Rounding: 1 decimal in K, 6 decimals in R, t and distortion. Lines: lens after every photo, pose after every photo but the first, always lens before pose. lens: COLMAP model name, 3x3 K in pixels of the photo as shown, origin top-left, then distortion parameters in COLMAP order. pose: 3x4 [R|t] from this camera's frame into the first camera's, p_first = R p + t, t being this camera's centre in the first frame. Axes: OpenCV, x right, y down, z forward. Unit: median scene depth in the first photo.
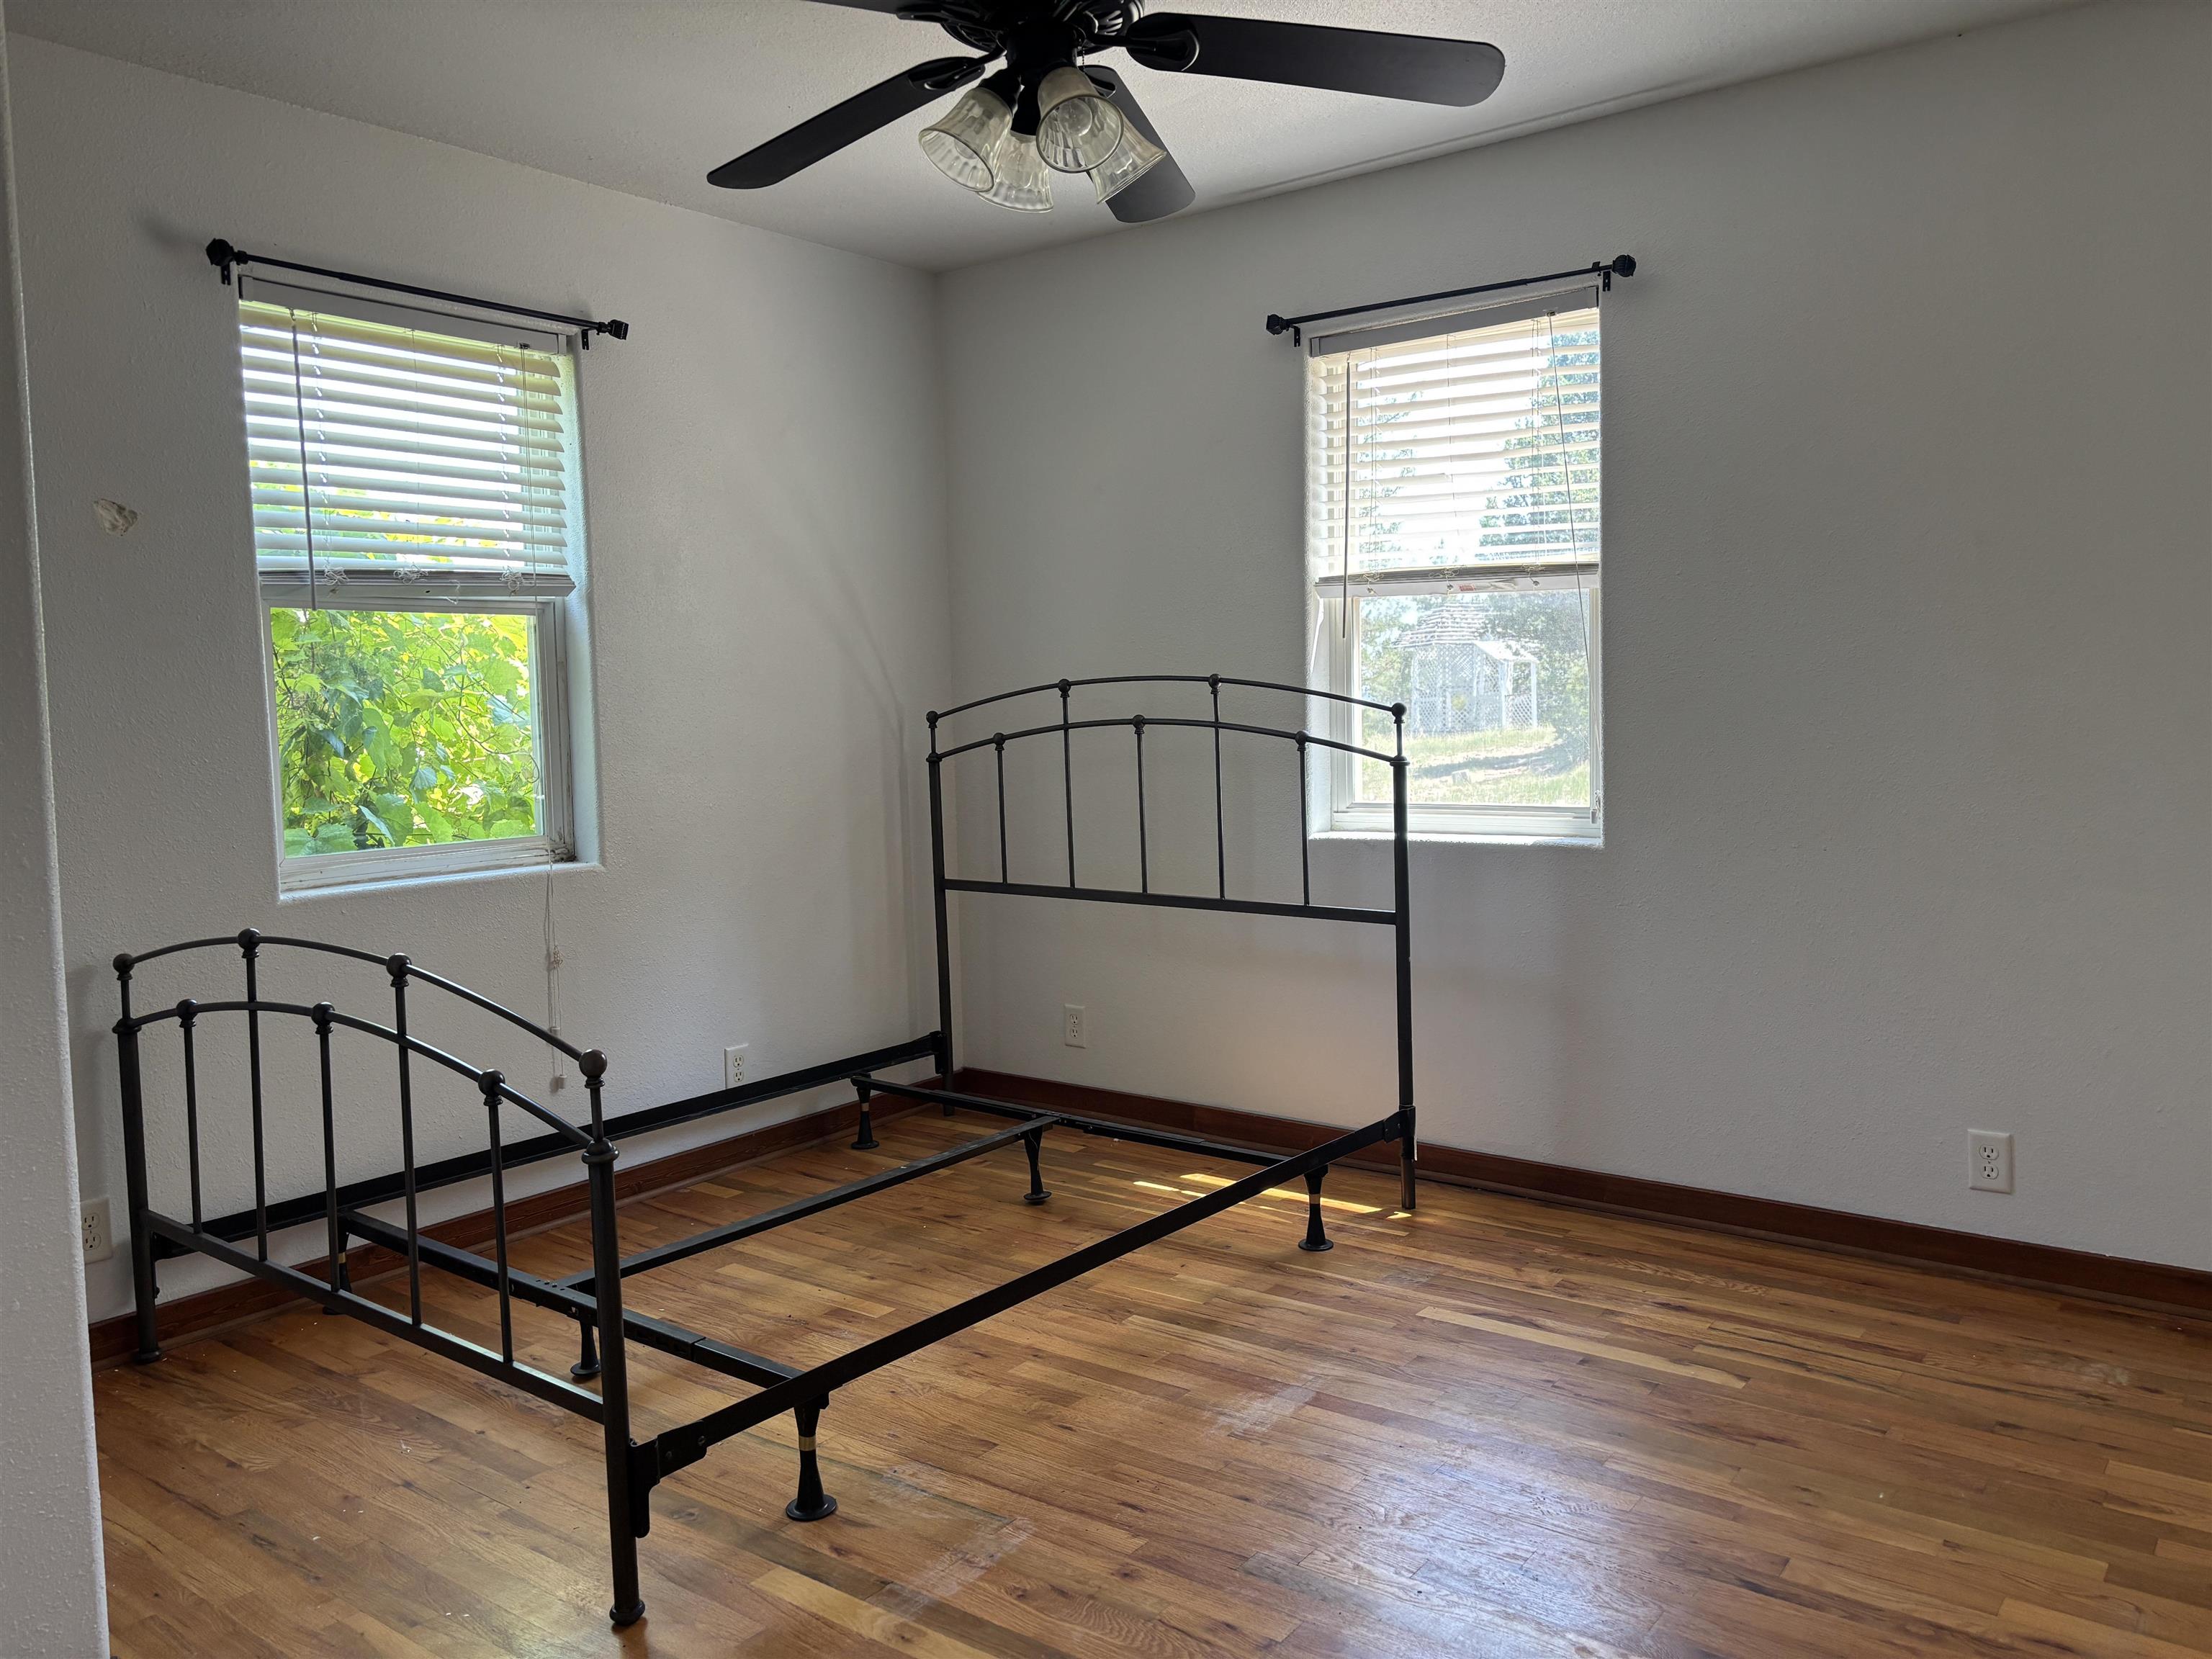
lens RADIAL K [[1667.5, 0, 1109.1], [0, 1667.5, 821.5], [0, 0, 1]] dist [0.087718, -0.097839]
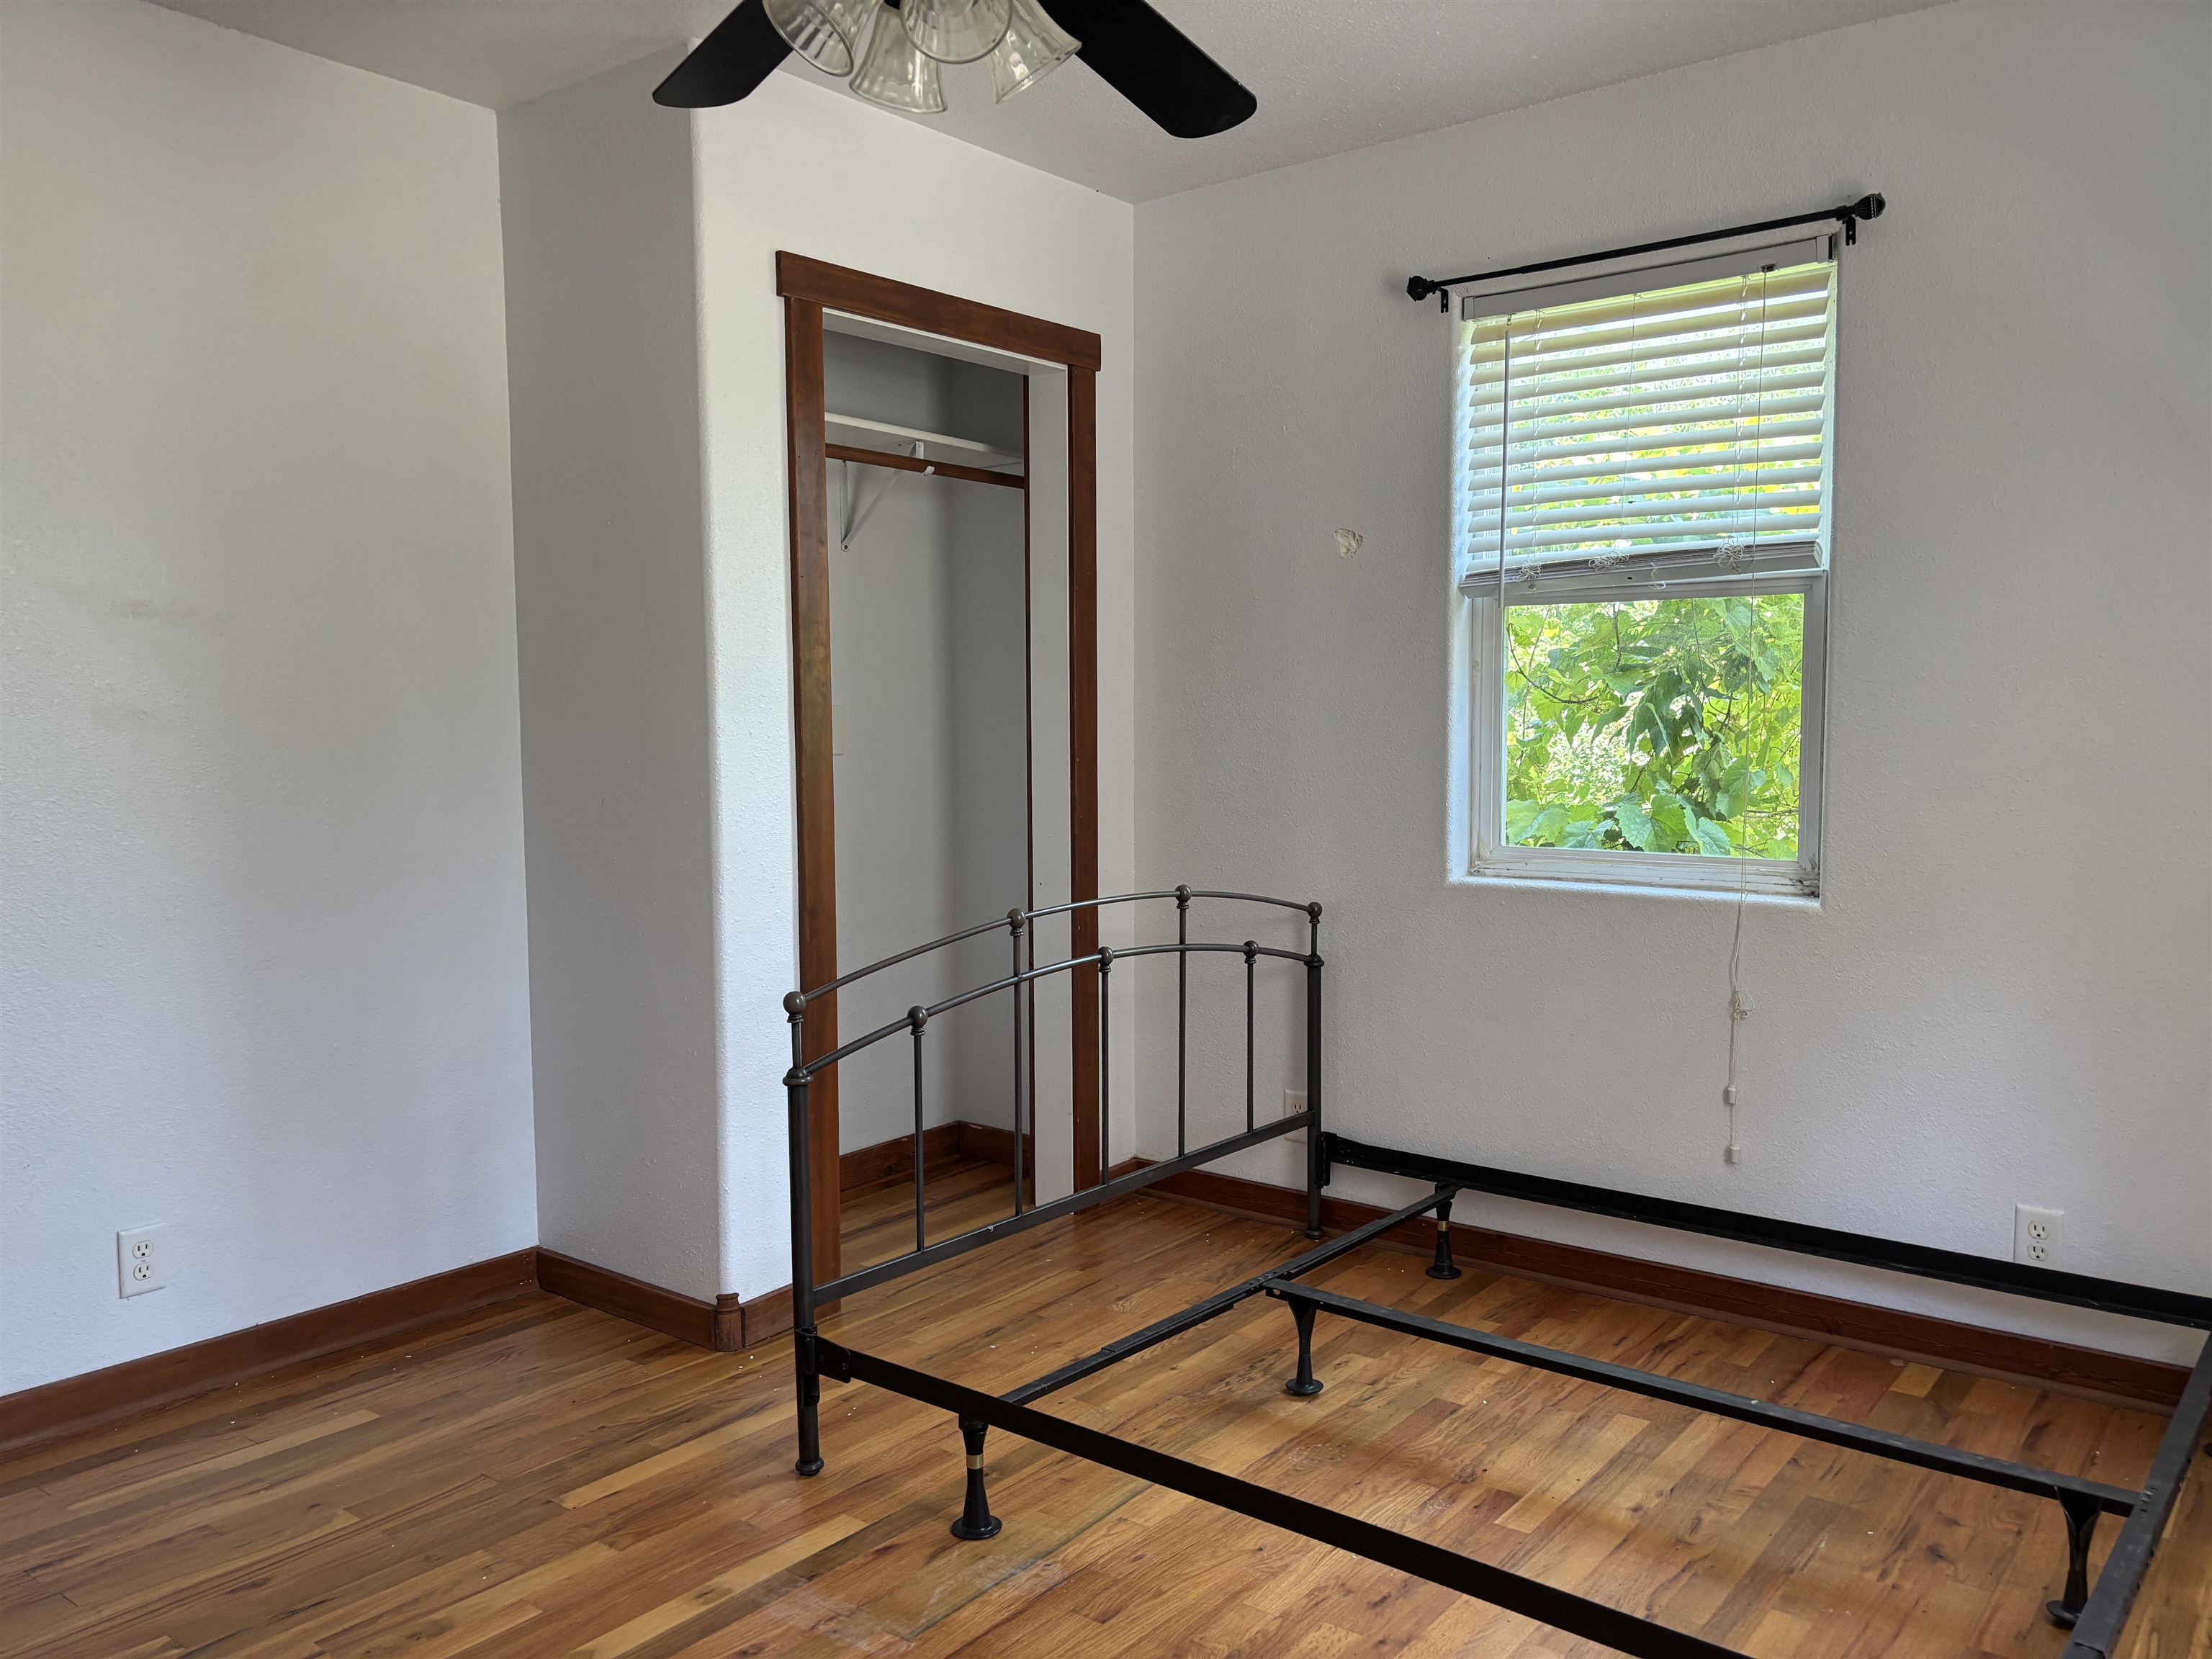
lens RADIAL K [[1667.5, 0, 1109.1], [0, 1667.5, 821.5], [0, 0, 1]] dist [0.087718, -0.097839]
pose [[-0.001472, 0.086668, -0.996236, 0.558818], [-0.071548, 0.993675, 0.086550, -0.066339], [0.997436, 0.071406, 0.004739, 0.762551]]
